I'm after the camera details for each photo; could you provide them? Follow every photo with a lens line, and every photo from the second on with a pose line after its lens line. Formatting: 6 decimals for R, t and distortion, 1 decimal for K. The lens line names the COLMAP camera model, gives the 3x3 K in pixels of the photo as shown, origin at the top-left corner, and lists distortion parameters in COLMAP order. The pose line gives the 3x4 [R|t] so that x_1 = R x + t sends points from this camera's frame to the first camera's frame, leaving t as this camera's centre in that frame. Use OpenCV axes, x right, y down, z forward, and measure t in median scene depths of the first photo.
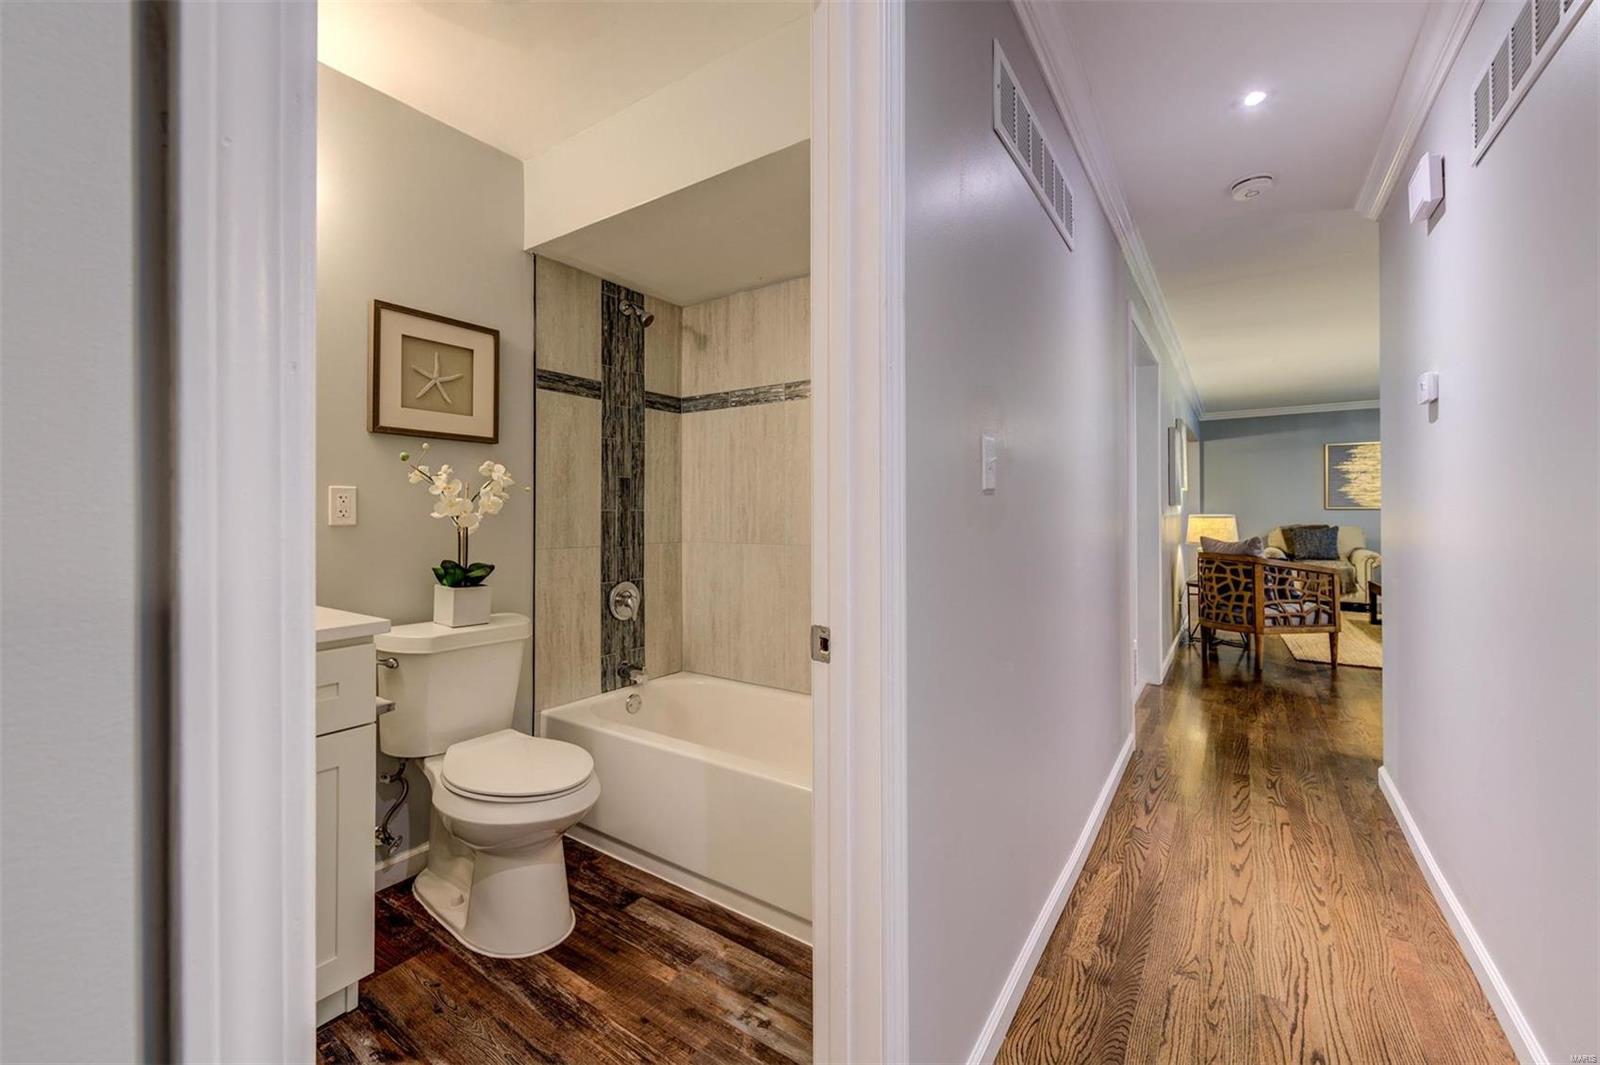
lens RADIAL K [[635.8, 0, 784.3], [0, 635.8, 512.8], [0, 0, 1]] dist [0.008189, -0.000117]
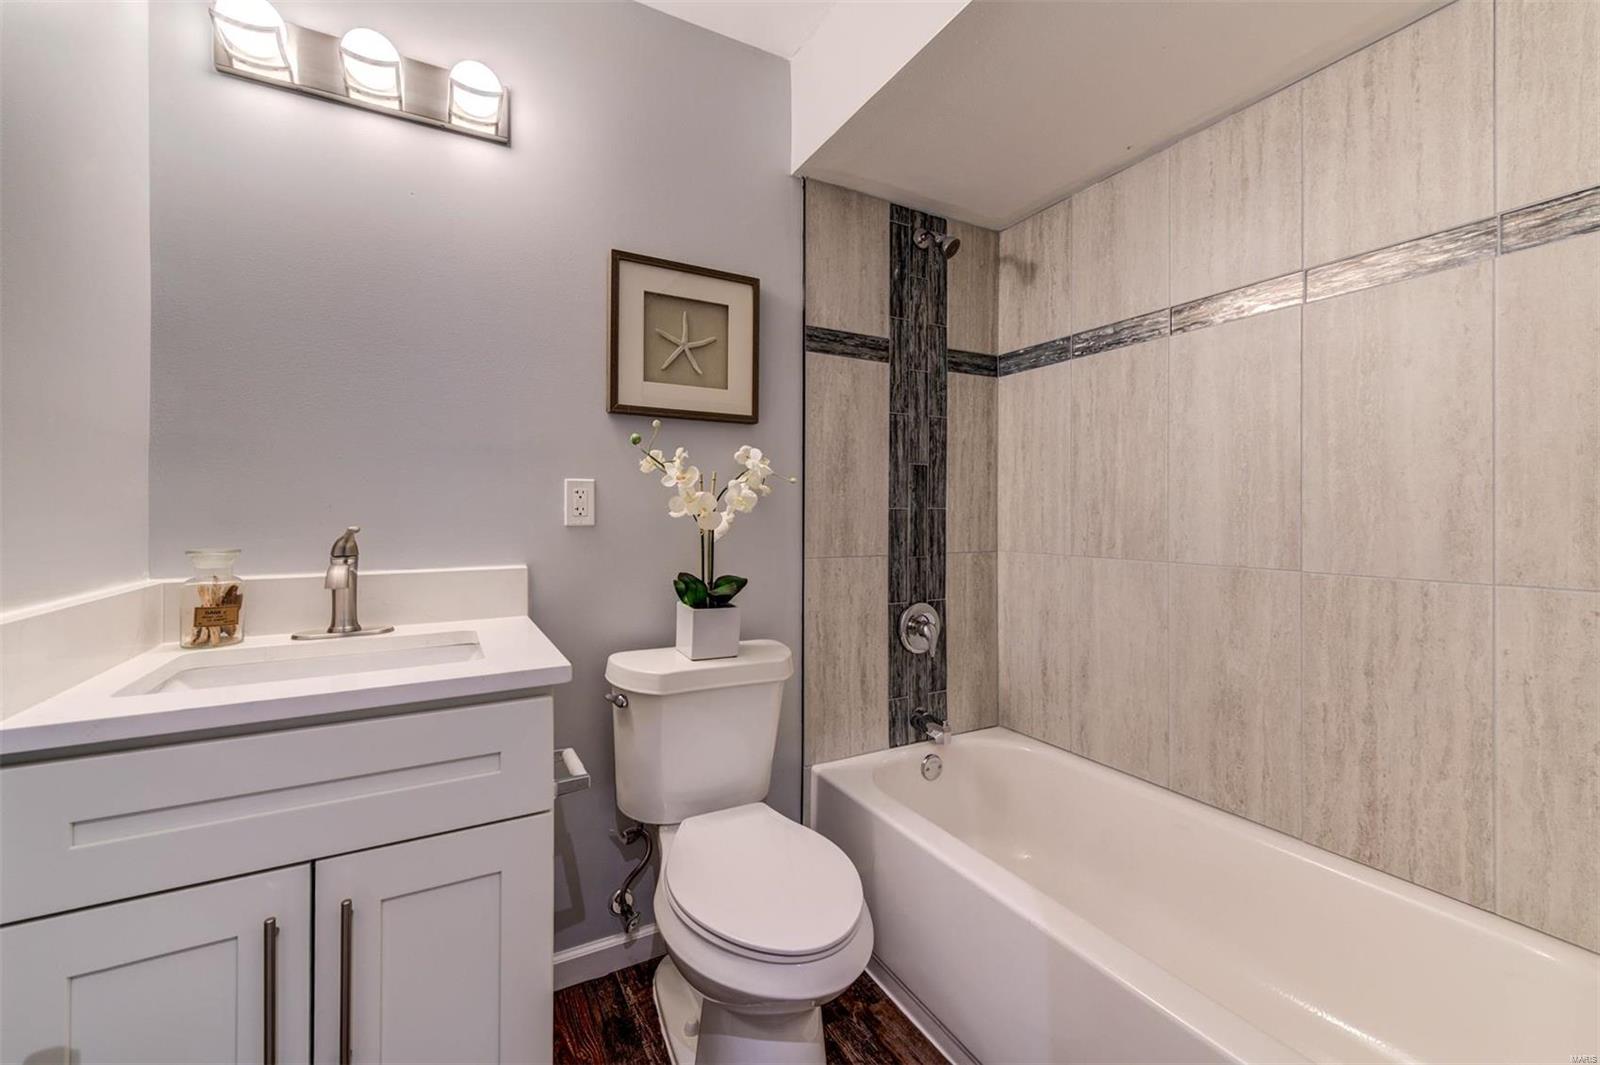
lens RADIAL K [[635.8, 0, 784.3], [0, 635.8, 512.8], [0, 0, 1]] dist [0.008189, -0.000117]
pose [[0.890205, 0.001928, -0.455556, -0.051348], [-0.001573, 0.999998, 0.001160, 0.000840], [0.455557, -0.000316, 0.890206, 0.260526]]
